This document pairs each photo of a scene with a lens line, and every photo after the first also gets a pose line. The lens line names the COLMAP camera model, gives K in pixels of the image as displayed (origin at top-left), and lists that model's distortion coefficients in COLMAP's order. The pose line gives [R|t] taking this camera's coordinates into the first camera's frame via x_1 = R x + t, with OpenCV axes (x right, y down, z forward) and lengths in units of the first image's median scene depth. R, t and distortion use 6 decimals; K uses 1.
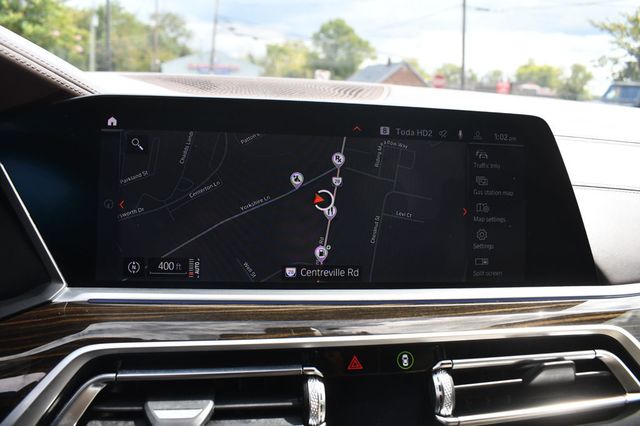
lens RADIAL K [[491.6, 0, 320.2], [0, 491.6, 212.7], [0, 0, 1]] dist [-0.104269, 0.018609]
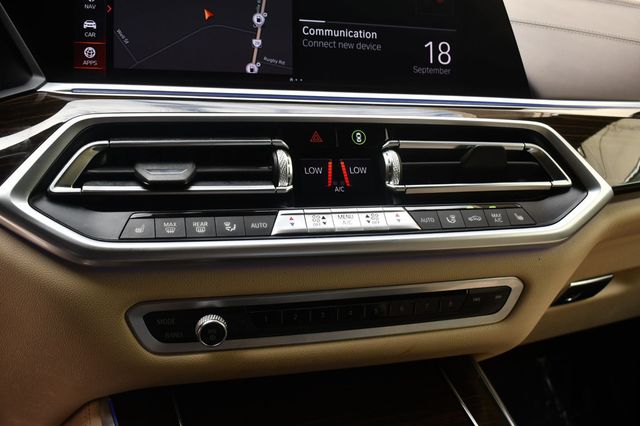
lens RADIAL K [[663.3, 0, 321.3], [0, 663.3, 212.0], [0, 0, 1]] dist [-0.080405, 0.000000]
pose [[0.991586, -0.024545, 0.127101, -0.113048], [0.018317, 0.998584, 0.049942, 0.381419], [-0.128147, -0.047194, 0.990632, -0.536659]]
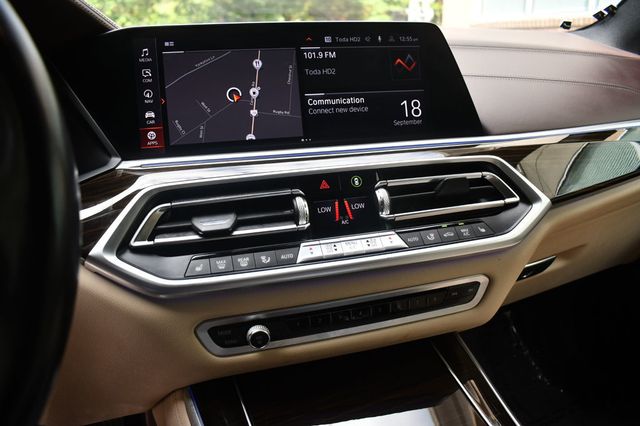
lens RADIAL K [[491.6, 0, 320.3], [0, 491.6, 211.7], [0, 0, 1]] dist [-0.104269, 0.018609]
pose [[0.989949, -0.107299, 0.092133, -0.087742], [0.101524, 0.992692, 0.065240, 0.271748], [-0.098459, -0.055230, 0.993607, -0.516919]]
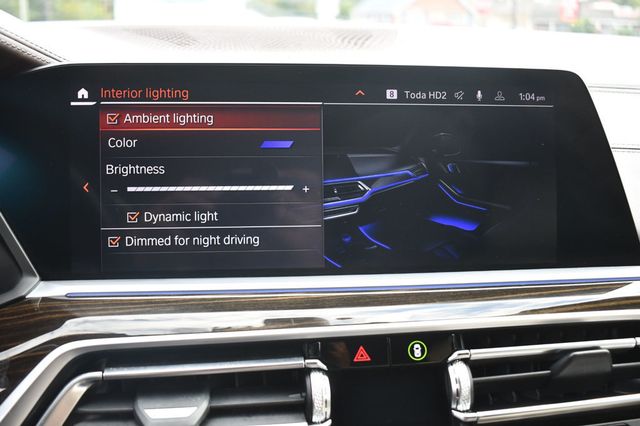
lens RADIAL K [[663.3, 0, 324.7], [0, 663.3, 206.1], [0, 0, 1]] dist [-0.080405, 0.000000]
pose [[0.999615, -0.025724, -0.010367, 0.020669], [0.026121, 0.998849, 0.040227, -0.019831], [0.009321, -0.040483, 0.999137, -0.215127]]
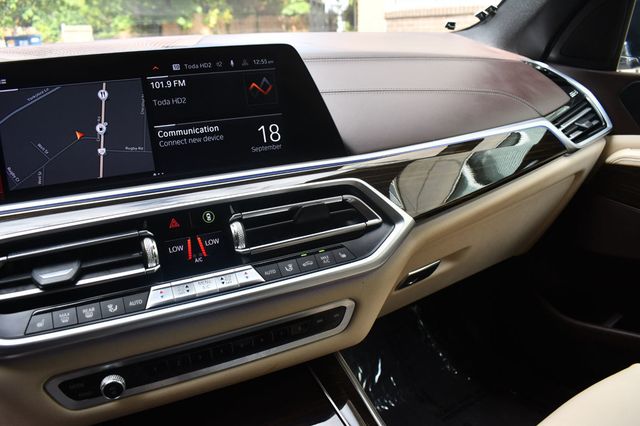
lens RADIAL K [[491.6, 0, 319.3], [0, 491.6, 212.8], [0, 0, 1]] dist [-0.104269, 0.018609]
pose [[0.959623, -0.171429, 0.223016, 0.160390], [0.150854, 0.982817, 0.106362, 0.173675], [-0.237418, -0.068424, 0.968995, -0.515283]]
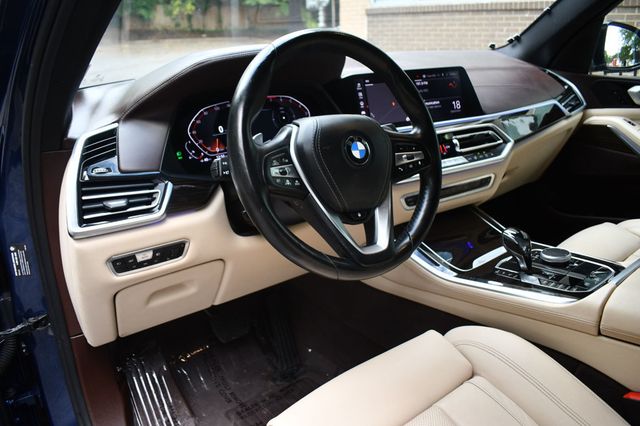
lens RADIAL K [[491.6, 0, 322.0], [0, 491.6, 211.2], [0, 0, 1]] dist [-0.104269, 0.018609]
pose [[0.933188, -0.201820, 0.297369, -1.868238], [0.168114, 0.976460, 0.135145, 0.184465], [-0.317644, -0.076124, 0.945149, -2.192237]]
